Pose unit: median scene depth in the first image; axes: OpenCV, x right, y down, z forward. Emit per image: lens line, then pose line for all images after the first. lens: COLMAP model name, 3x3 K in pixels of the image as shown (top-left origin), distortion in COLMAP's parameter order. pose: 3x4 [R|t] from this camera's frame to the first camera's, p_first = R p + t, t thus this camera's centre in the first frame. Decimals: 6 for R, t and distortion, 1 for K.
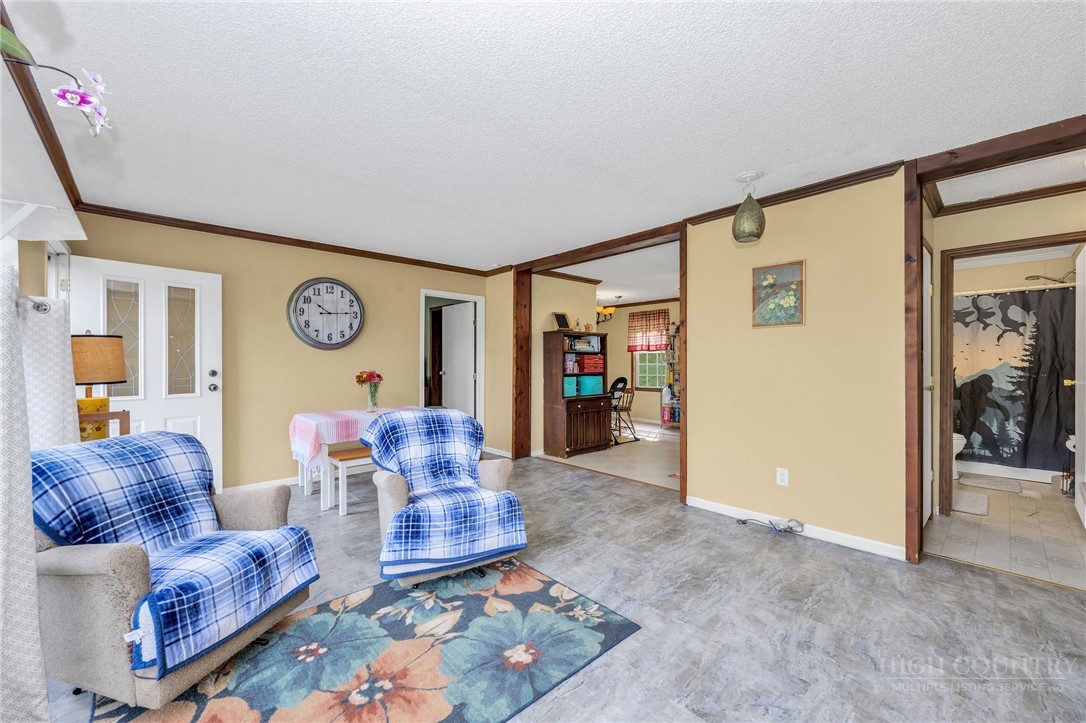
lens RADIAL K [[431.7, 0, 539.1], [0, 431.7, 363.6], [0, 0, 1]] dist [-0.001703, -0.000054]
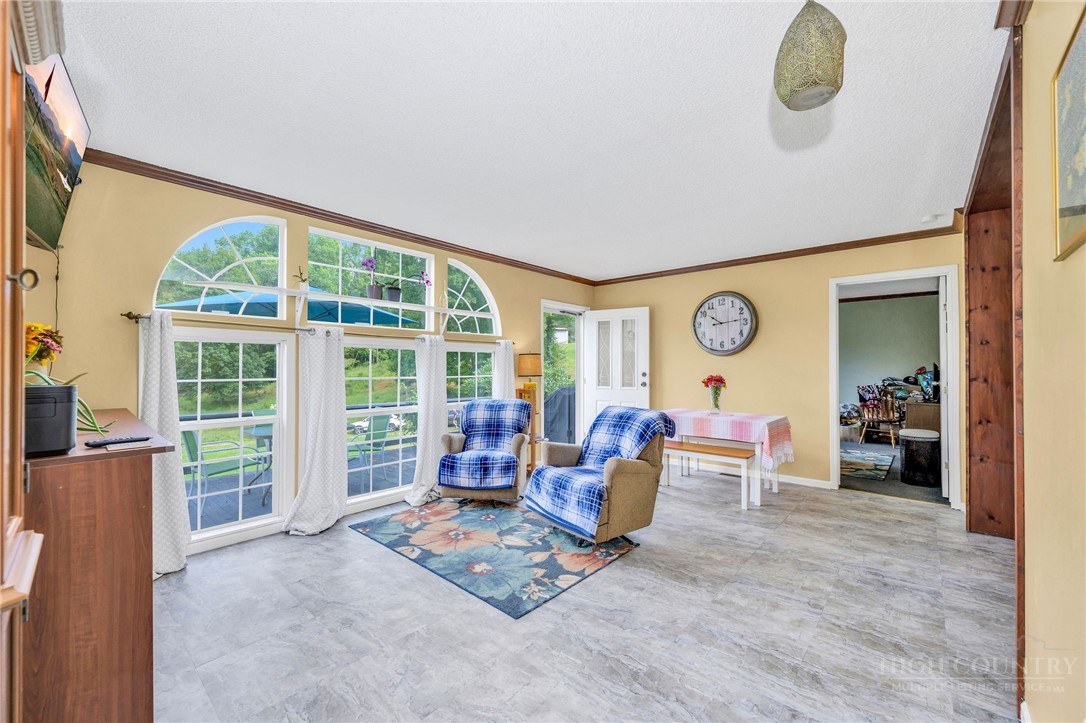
lens RADIAL K [[431.7, 0, 538.8], [0, 431.7, 362.6], [0, 0, 1]] dist [-0.001703, -0.000054]
pose [[0.095842, -0.010446, -0.995342, 1.102211], [-0.006513, 0.999917, -0.011121, 0.001339], [0.995375, 0.007549, 0.095766, 0.812253]]
